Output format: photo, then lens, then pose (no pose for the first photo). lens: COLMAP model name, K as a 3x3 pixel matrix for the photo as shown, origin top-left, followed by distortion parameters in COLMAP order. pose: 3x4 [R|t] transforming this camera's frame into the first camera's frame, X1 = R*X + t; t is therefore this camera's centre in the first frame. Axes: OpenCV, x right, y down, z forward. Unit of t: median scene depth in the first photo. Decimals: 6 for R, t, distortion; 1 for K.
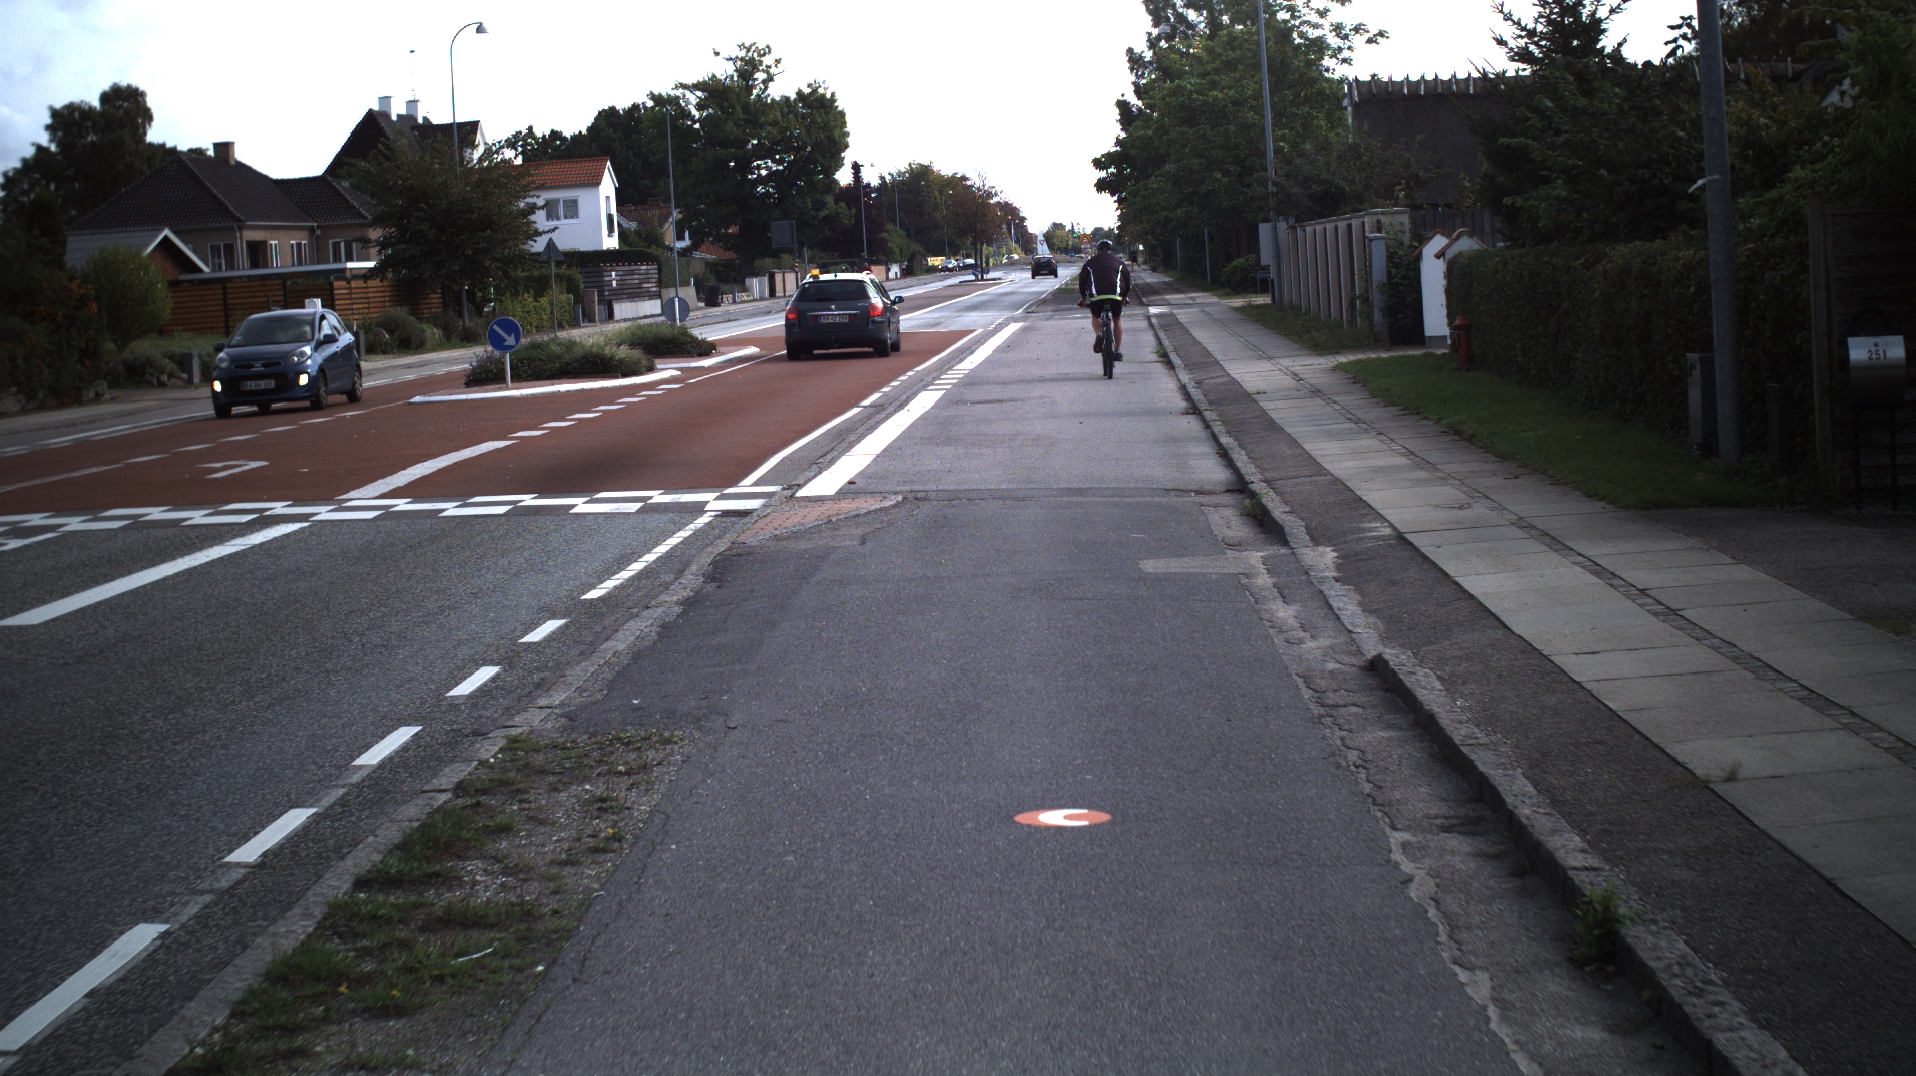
lens RADIAL K [[3124.7, 0, 958.0], [0, 3124.7, 538.0], [0, 0, 1]] dist [-0.244995, 0.282607]
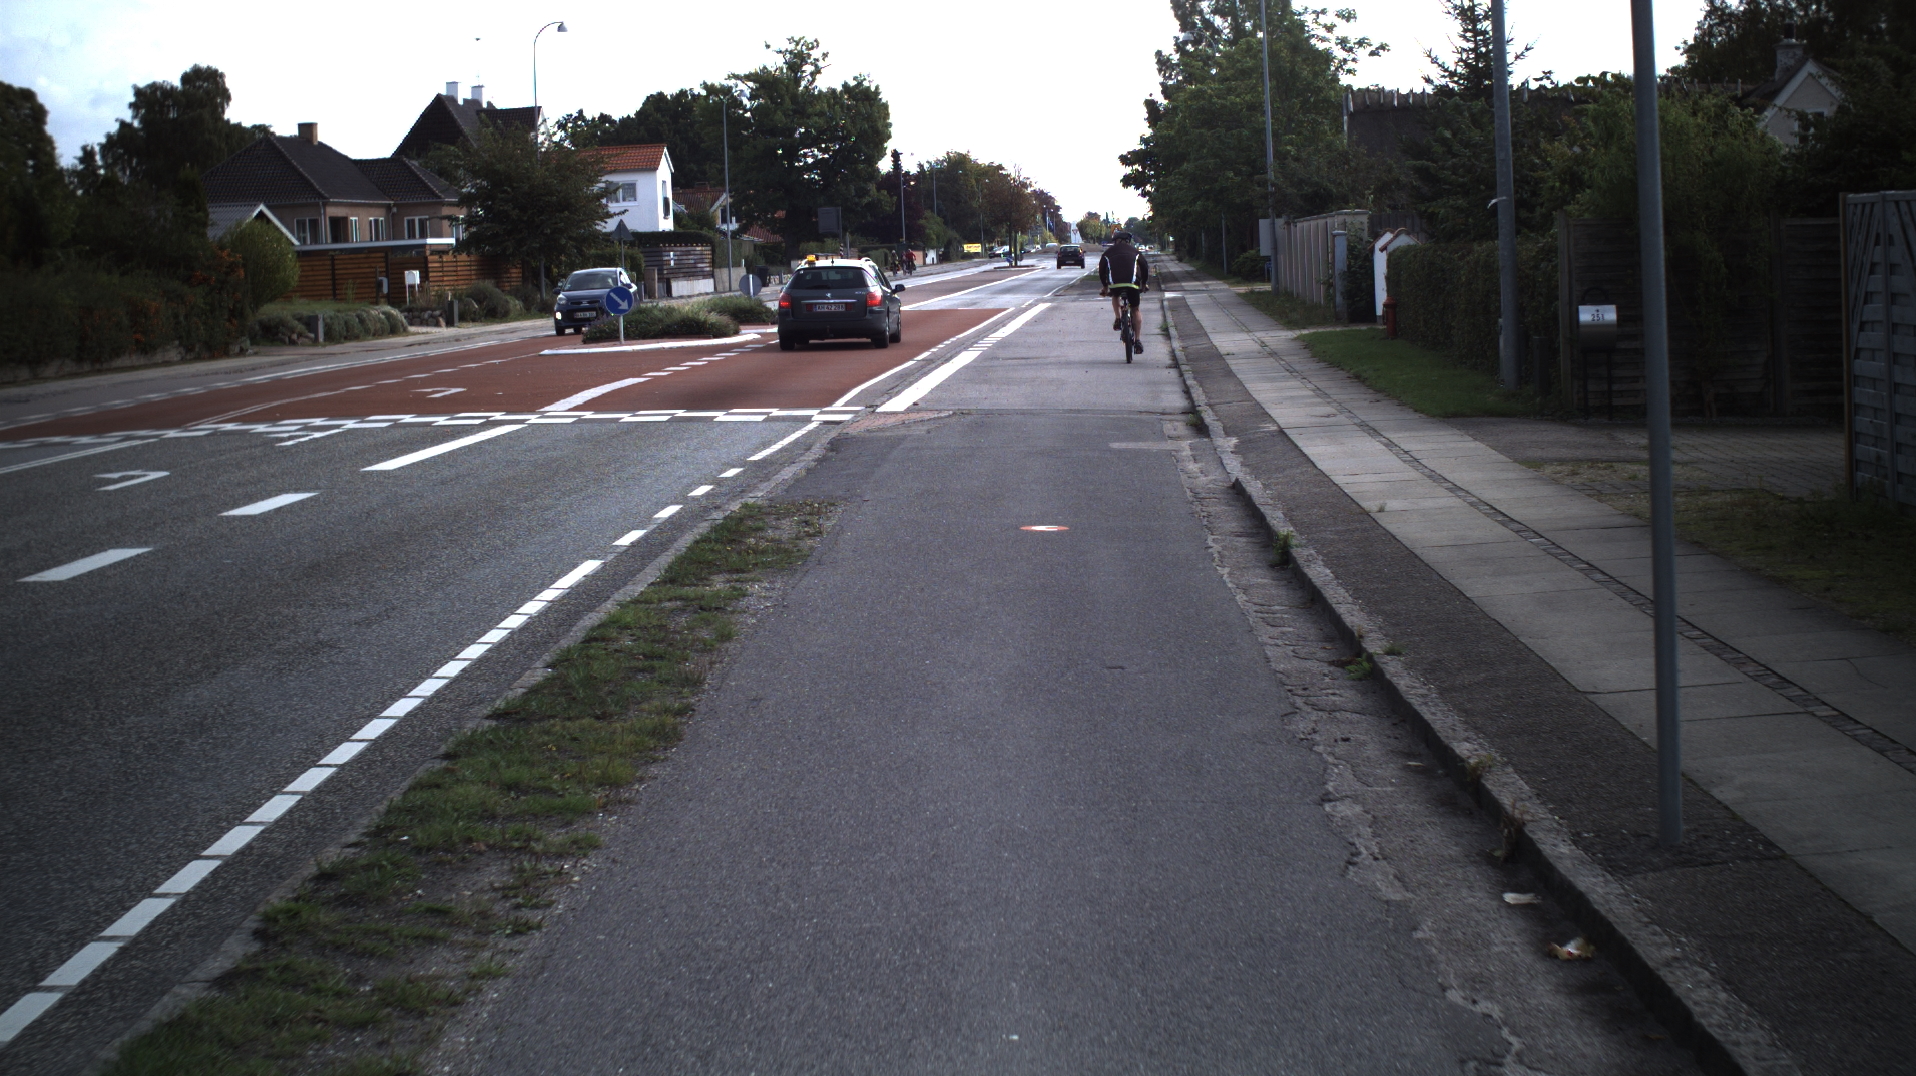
lens RADIAL K [[3124.7, 0, 958.0], [0, 3124.7, 538.0], [0, 0, 1]] dist [-0.244995, 0.282607]
pose [[0.999777, 0.018898, -0.009440, -0.000216], [-0.018859, 0.999813, 0.004232, 0.008875], [0.009518, -0.004053, 0.999946, -0.097099]]
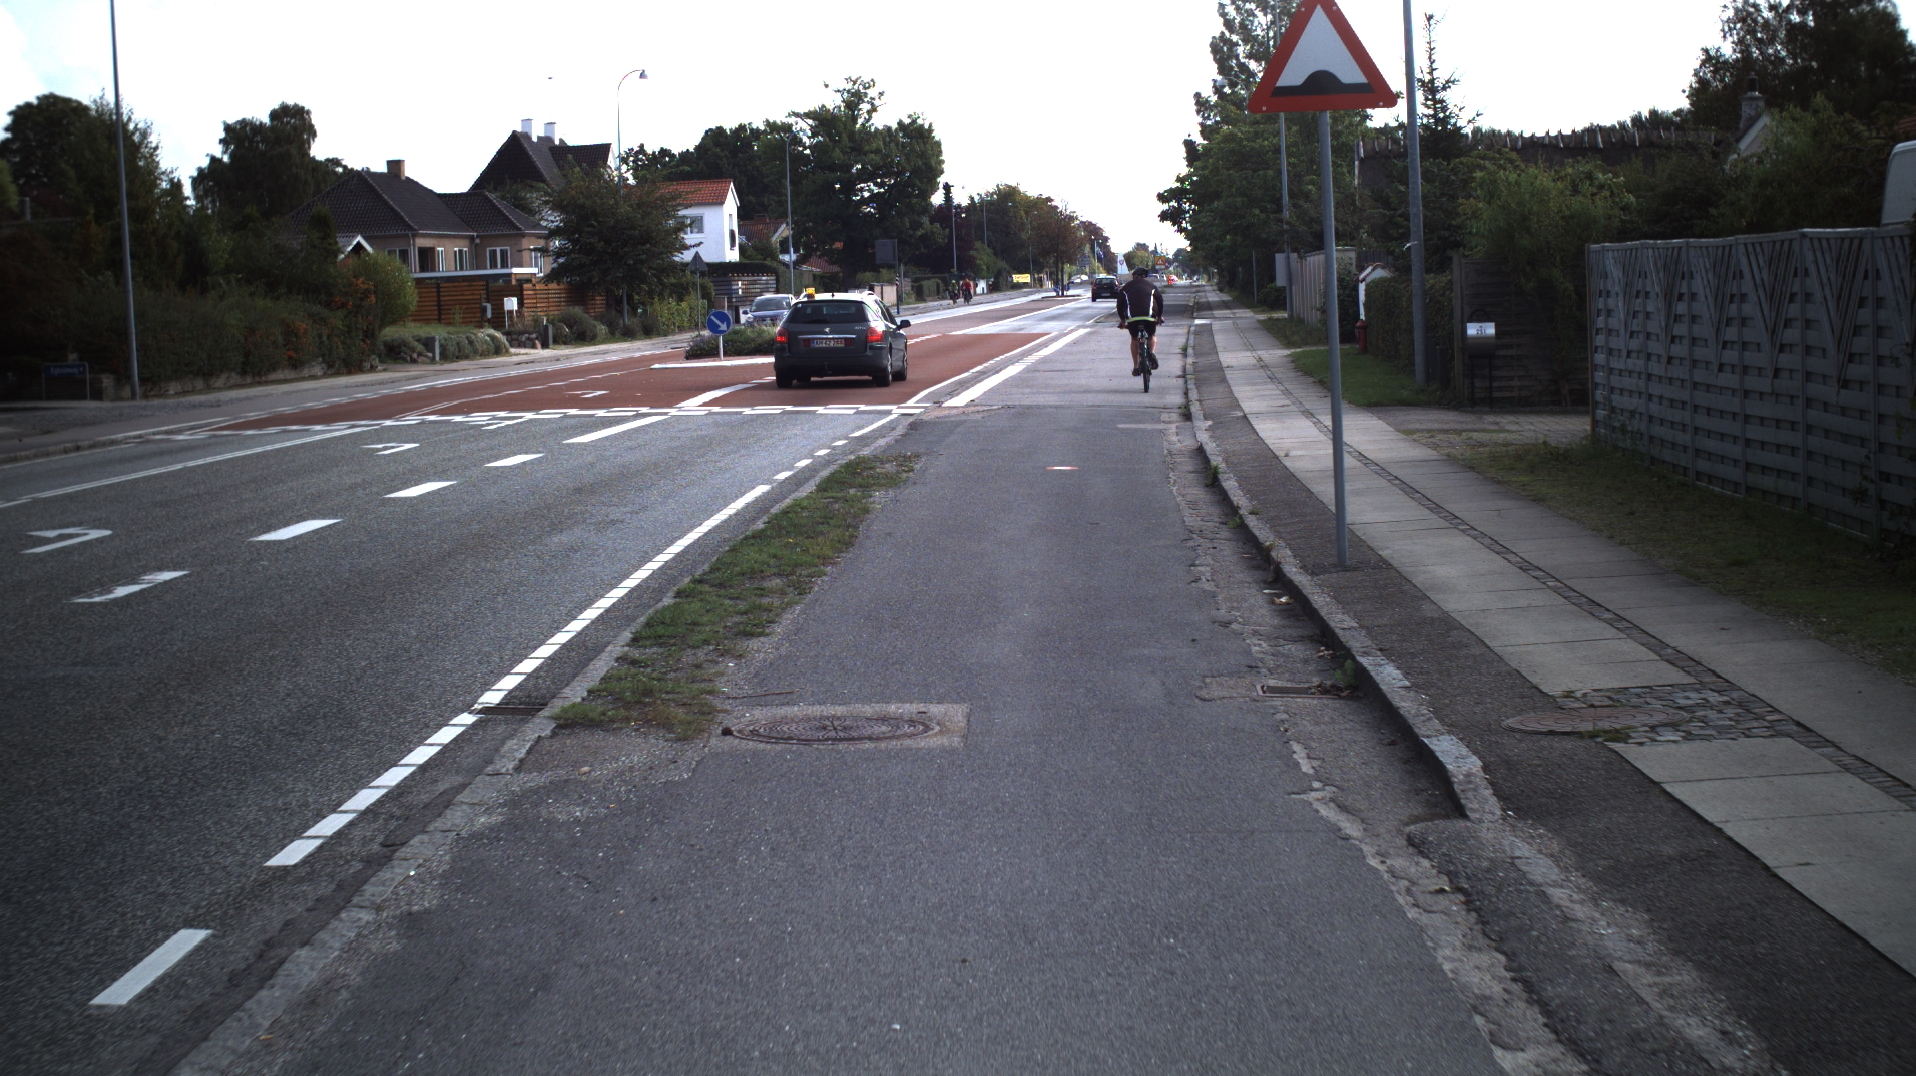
lens RADIAL K [[3124.7, 0, 958.0], [0, 3124.7, 538.0], [0, 0, 1]] dist [-0.244995, 0.282607]
pose [[0.999438, 0.021992, -0.025280, 0.001138], [-0.022126, 0.999742, -0.005036, 0.017285], [0.025163, 0.005592, 0.999668, -0.194124]]
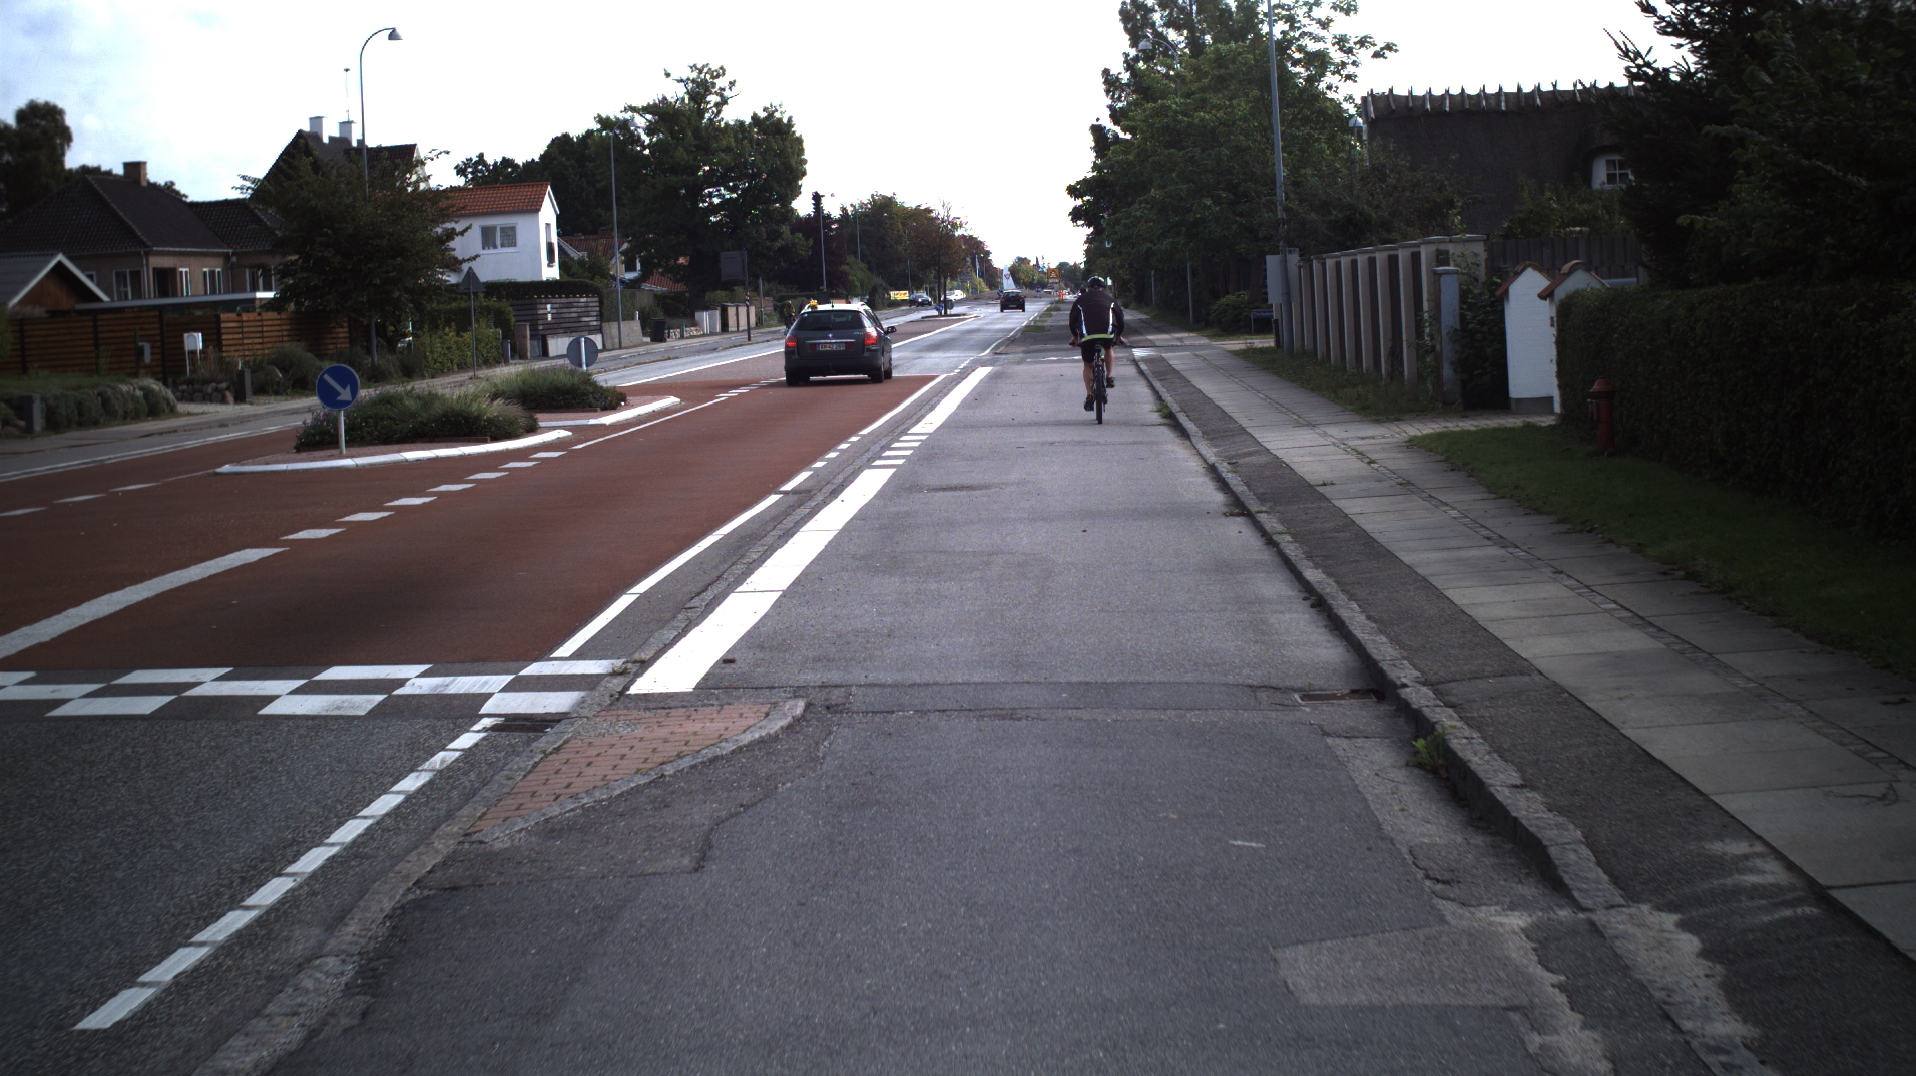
lens RADIAL K [[3124.7, 0, 958.0], [0, 3124.7, 538.0], [0, 0, 1]] dist [-0.244995, 0.282607]
pose [[0.999903, 0.006857, 0.012135, 0.000848], [-0.006725, 0.999918, -0.010896, -0.008911], [-0.012209, 0.010814, 0.999867, 0.097115]]
